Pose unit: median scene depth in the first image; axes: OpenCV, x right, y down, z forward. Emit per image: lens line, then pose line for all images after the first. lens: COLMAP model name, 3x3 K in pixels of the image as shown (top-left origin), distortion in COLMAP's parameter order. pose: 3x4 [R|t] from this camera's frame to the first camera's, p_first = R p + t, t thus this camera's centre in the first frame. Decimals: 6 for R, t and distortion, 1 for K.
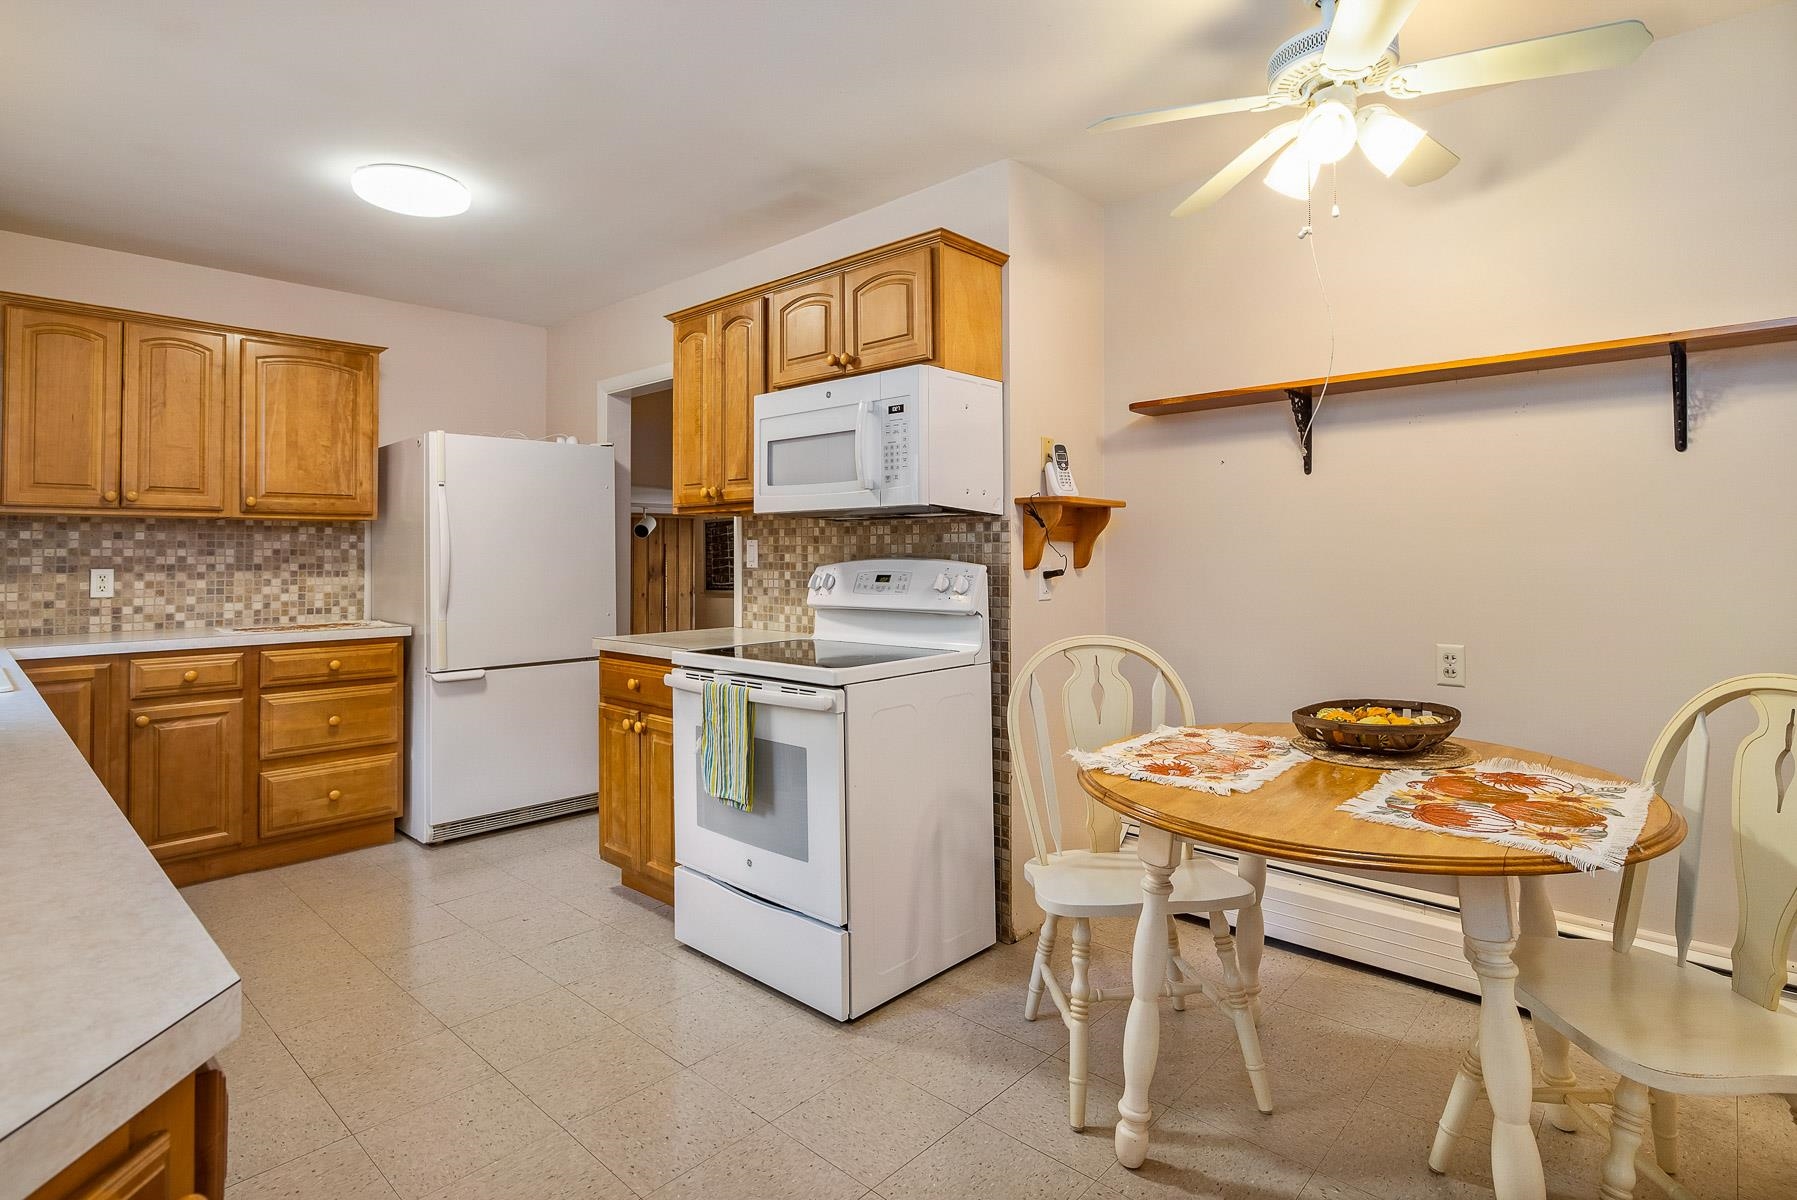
lens RADIAL K [[921.4, 0, 898.6], [0, 921.4, 528.1], [0, 0, 1]] dist [-0.001169, -0.000526]
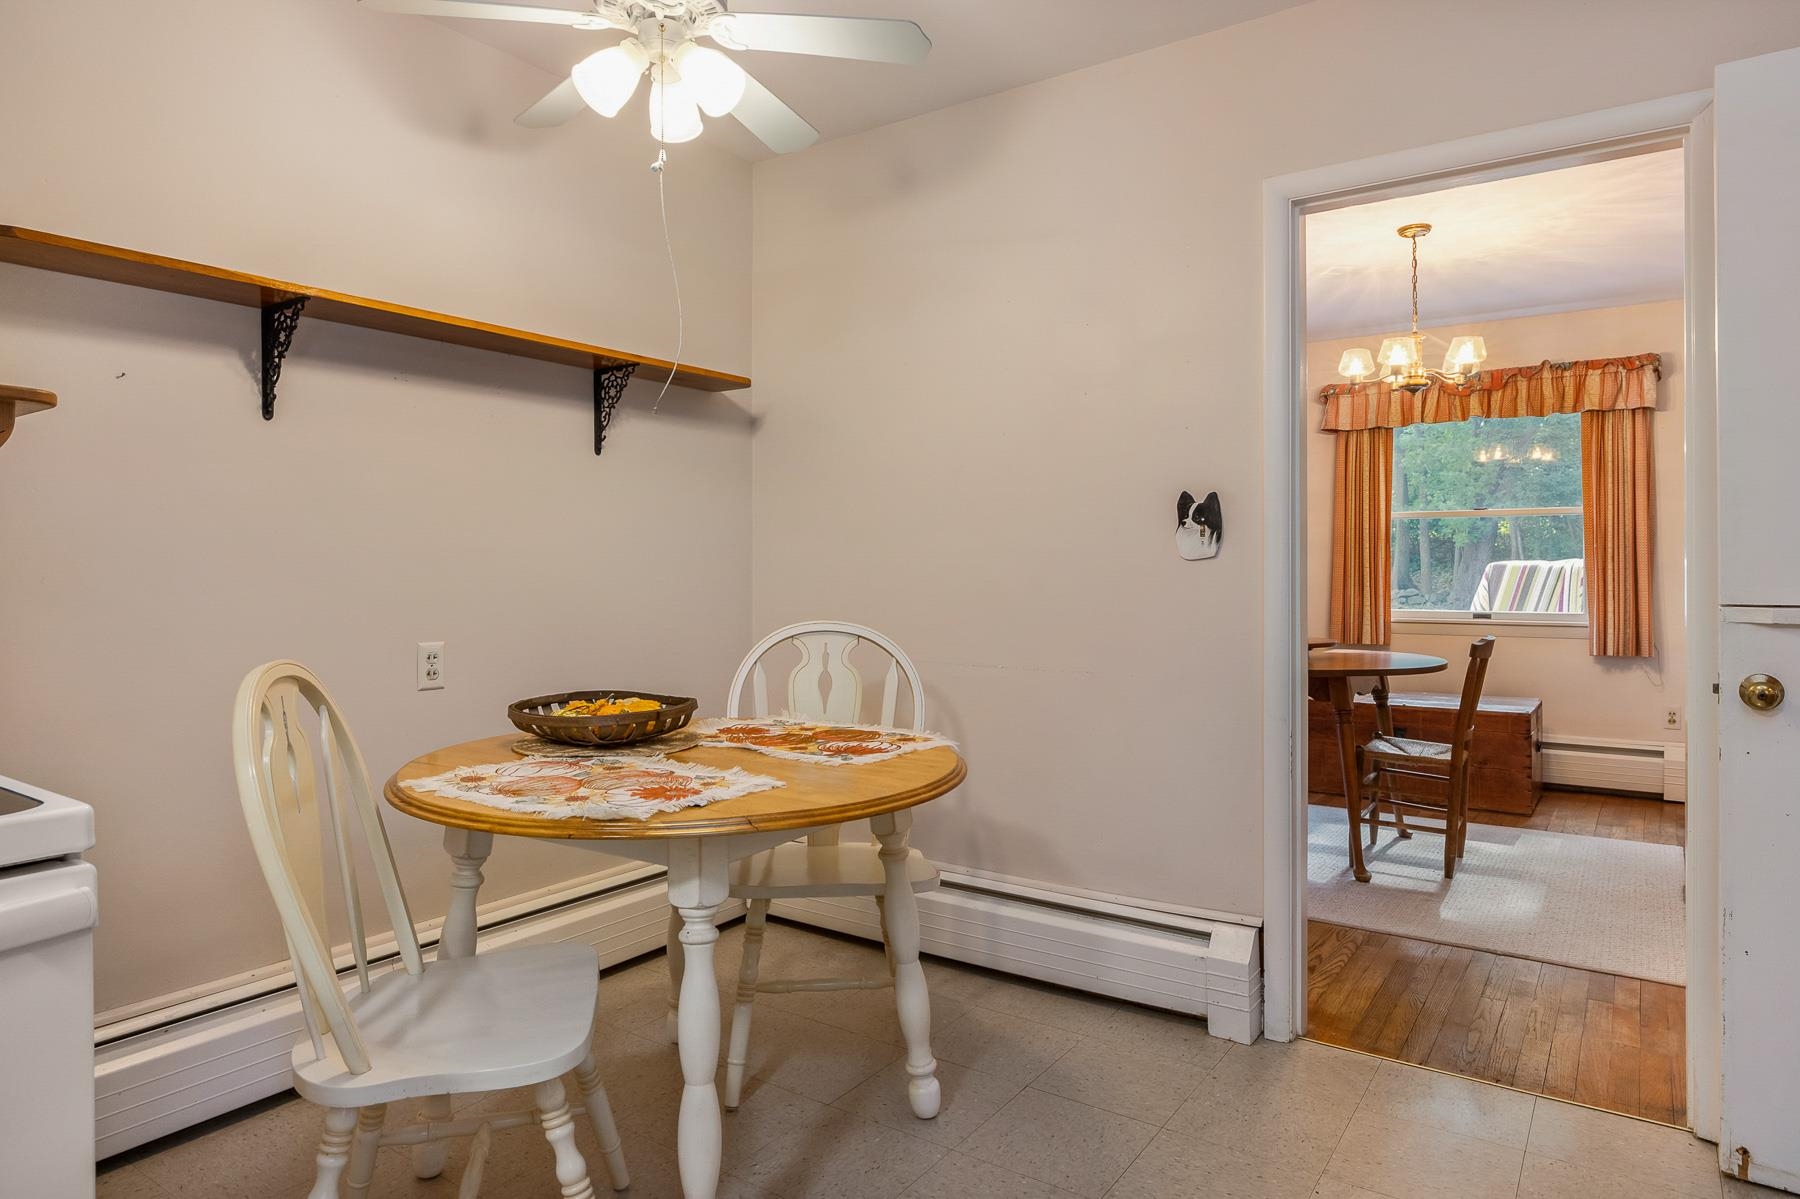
lens RADIAL K [[1084.5, 0, 907.5], [0, 1084.5, 566.4], [0, 0, 1]] dist [-0.000143, -0.000146]
pose [[-0.137908, 0.009574, 0.990399, -0.513418], [-0.024979, 0.999602, -0.013142, 0.060265], [-0.990130, -0.026552, -0.137614, 0.742128]]
